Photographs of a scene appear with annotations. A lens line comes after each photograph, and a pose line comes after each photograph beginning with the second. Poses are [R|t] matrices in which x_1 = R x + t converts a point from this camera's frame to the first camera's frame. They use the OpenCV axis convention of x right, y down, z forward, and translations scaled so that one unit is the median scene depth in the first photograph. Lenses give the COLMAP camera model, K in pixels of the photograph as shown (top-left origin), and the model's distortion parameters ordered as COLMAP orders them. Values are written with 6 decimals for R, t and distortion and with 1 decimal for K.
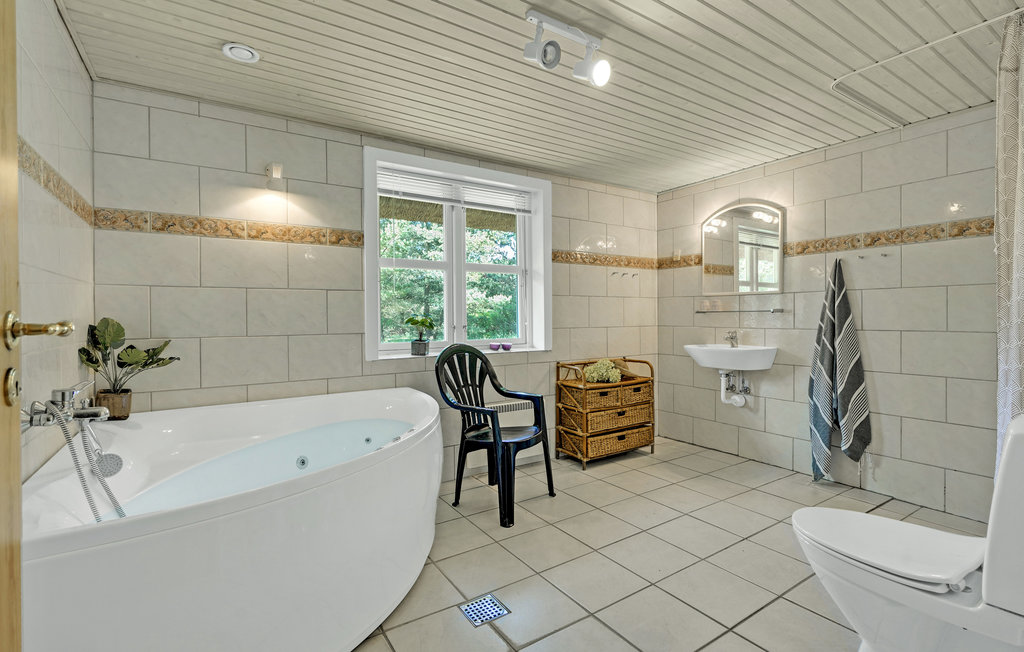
lens RADIAL K [[466.9, 0, 511.6], [0, 466.9, 322.3], [0, 0, 1]] dist [0.000731, 0.000572]
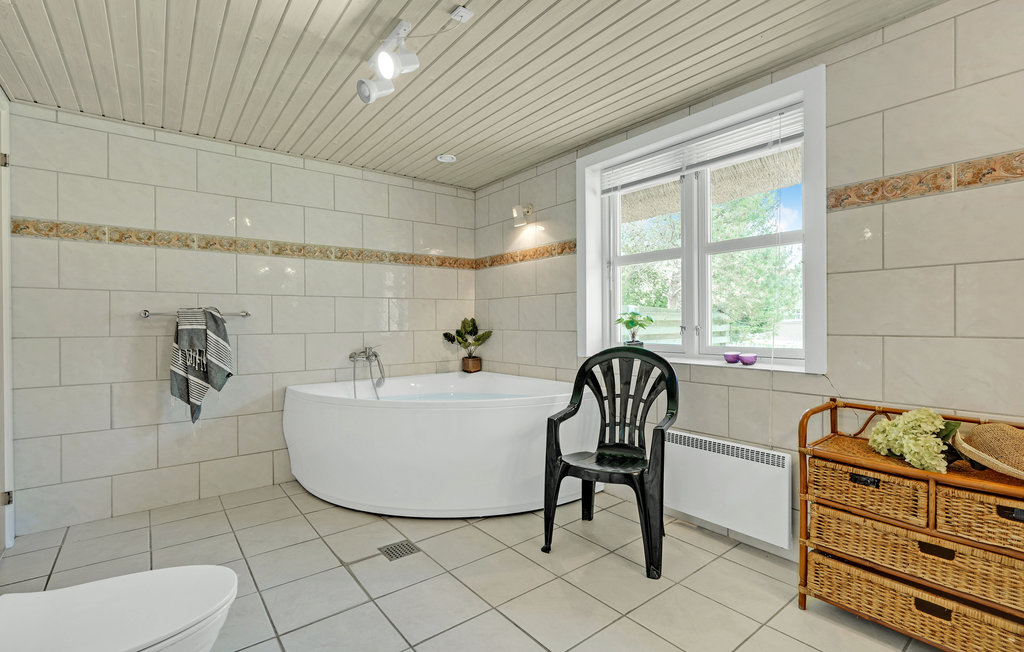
lens RADIAL K [[466.9, 0, 513.0], [0, 466.9, 324.1], [0, 0, 1]] dist [0.000731, 0.000572]
pose [[0.083636, 0.010704, -0.996439, 0.689779], [-0.006003, 0.999930, 0.010238, -0.002410], [0.996478, 0.005125, 0.083694, 0.685562]]
